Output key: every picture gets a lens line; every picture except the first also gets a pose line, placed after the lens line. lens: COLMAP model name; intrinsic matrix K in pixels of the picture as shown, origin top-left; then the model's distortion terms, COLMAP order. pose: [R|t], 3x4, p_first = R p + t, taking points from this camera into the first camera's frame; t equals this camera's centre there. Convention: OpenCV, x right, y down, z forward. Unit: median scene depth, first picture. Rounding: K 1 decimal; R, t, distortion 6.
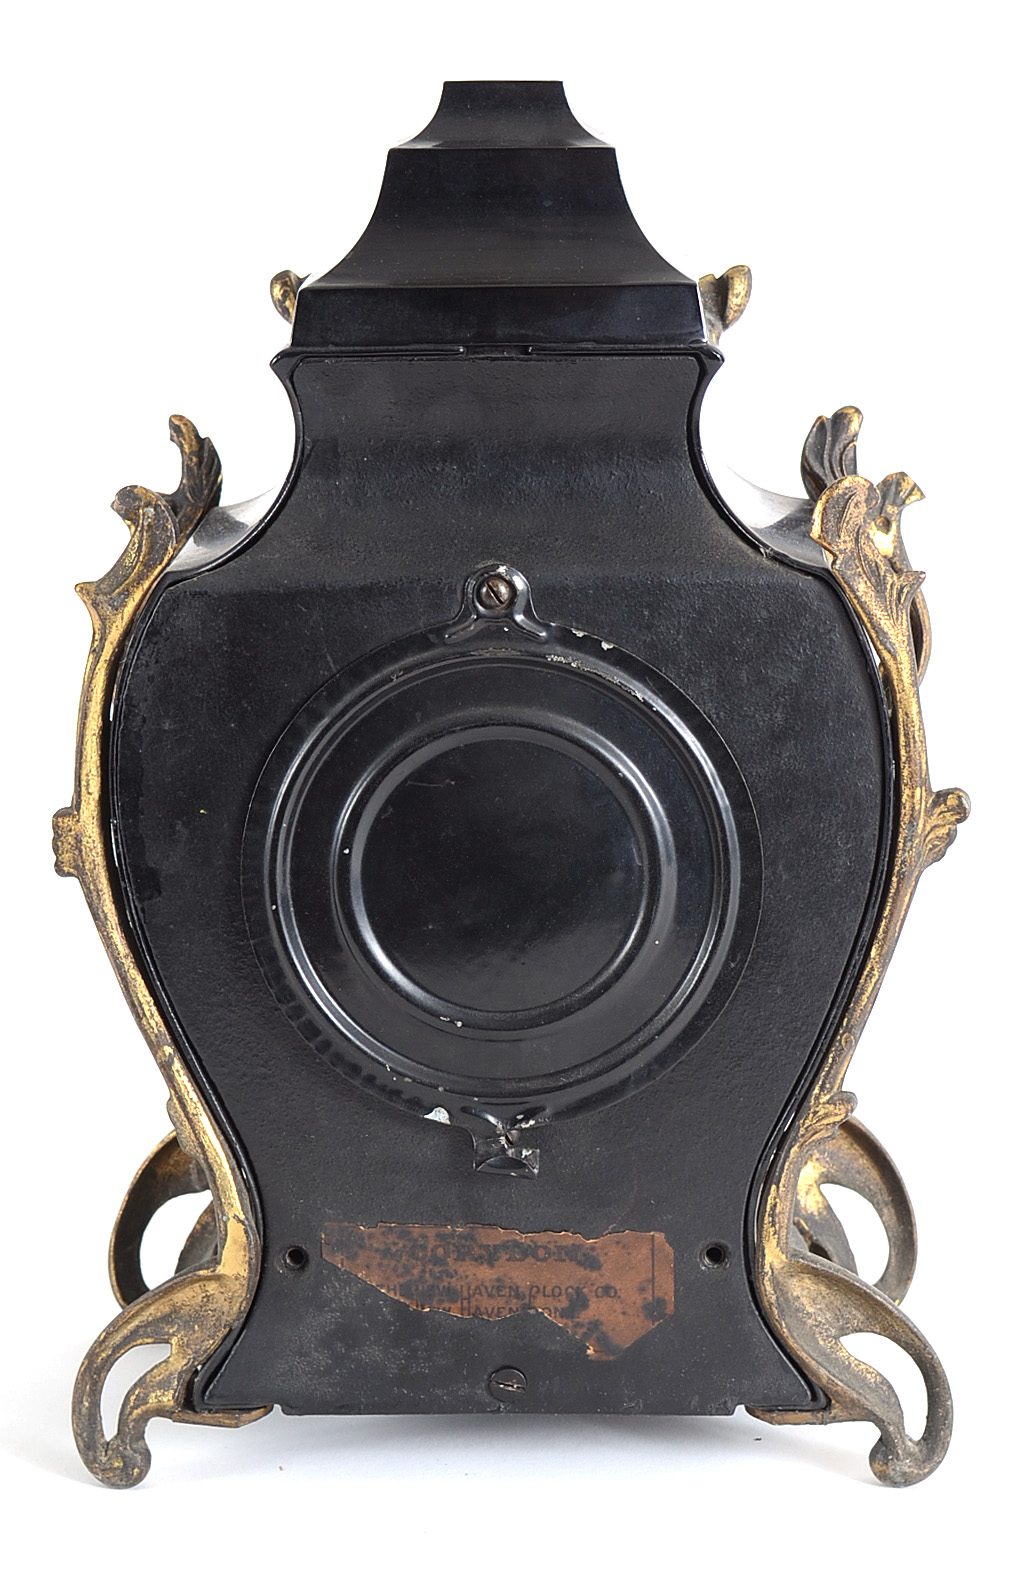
lens RADIAL K [[3234.7, 0, 509.7], [0, 3234.7, 782.6], [0, 0, 1]] dist [0.001767, 0.000000]
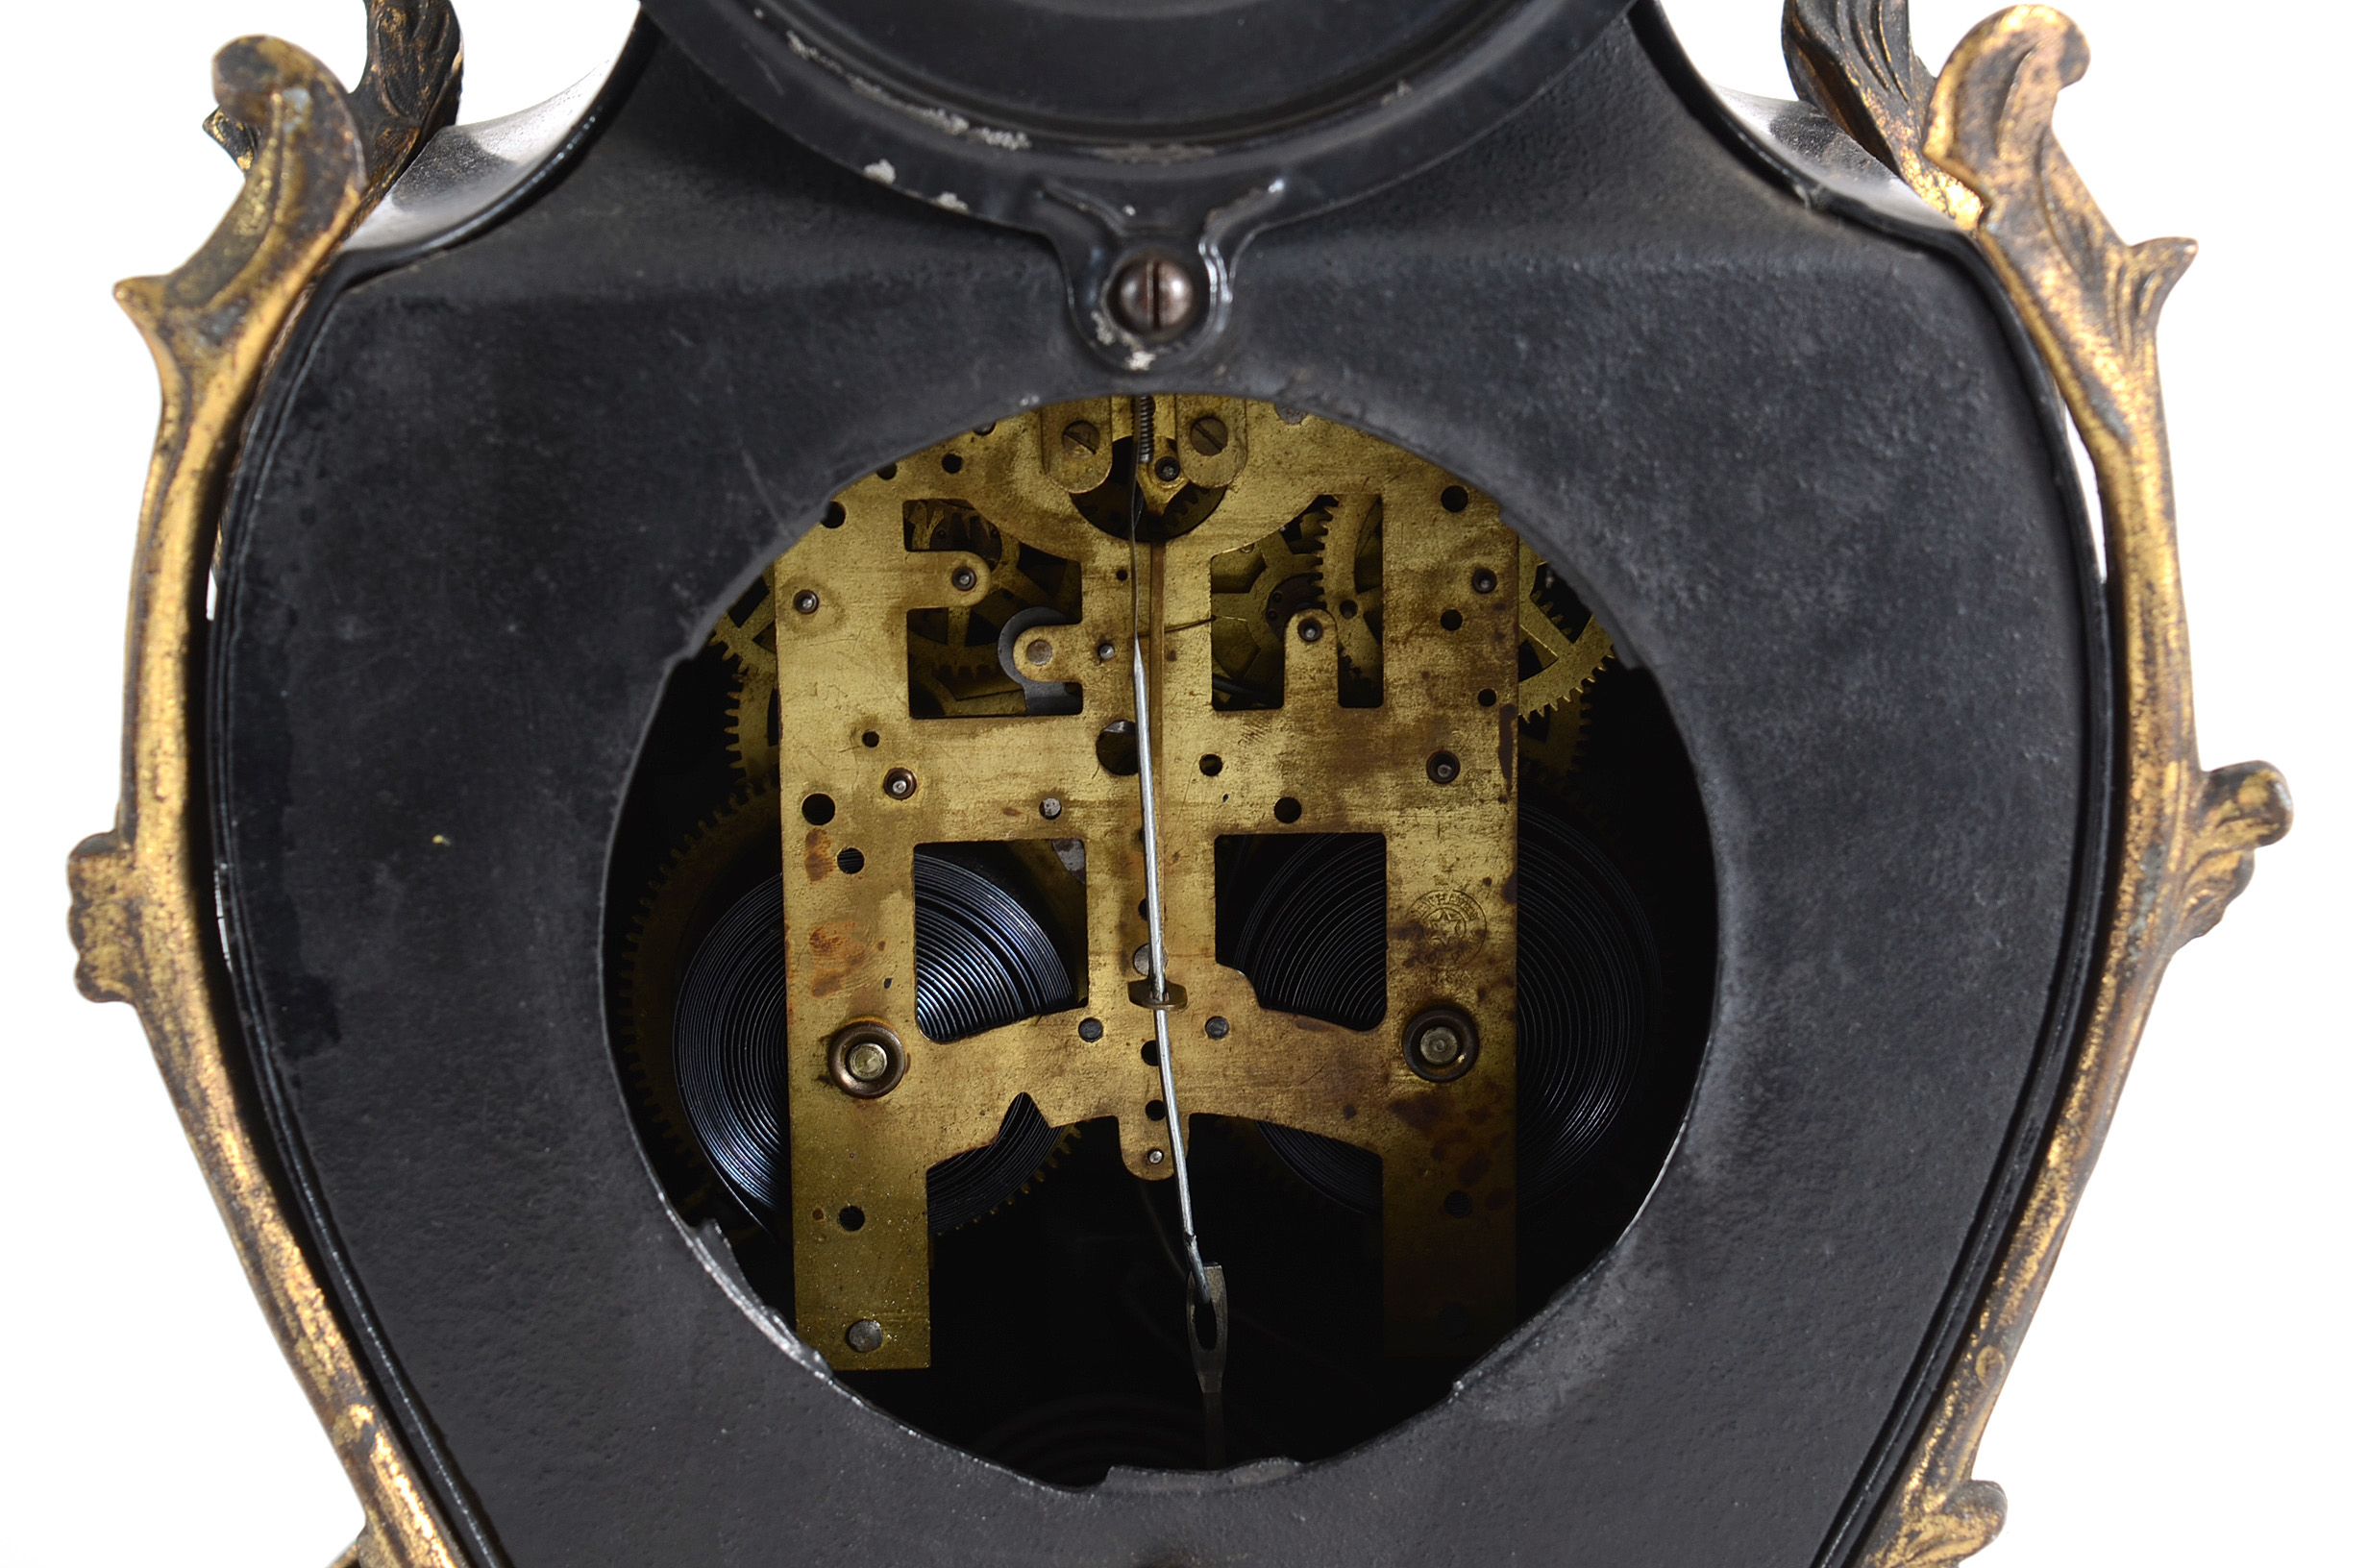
lens RADIAL K [[5337.3, 0, 1197.0], [0, 5337.3, 792.9], [0, 0, 1]] dist [0.083684, 0.000000]
pose [[0.998358, -0.011571, 0.056106, -0.037233], [0.010618, 0.999795, 0.017259, -0.007624], [-0.056294, -0.016635, 0.998276, 0.319538]]
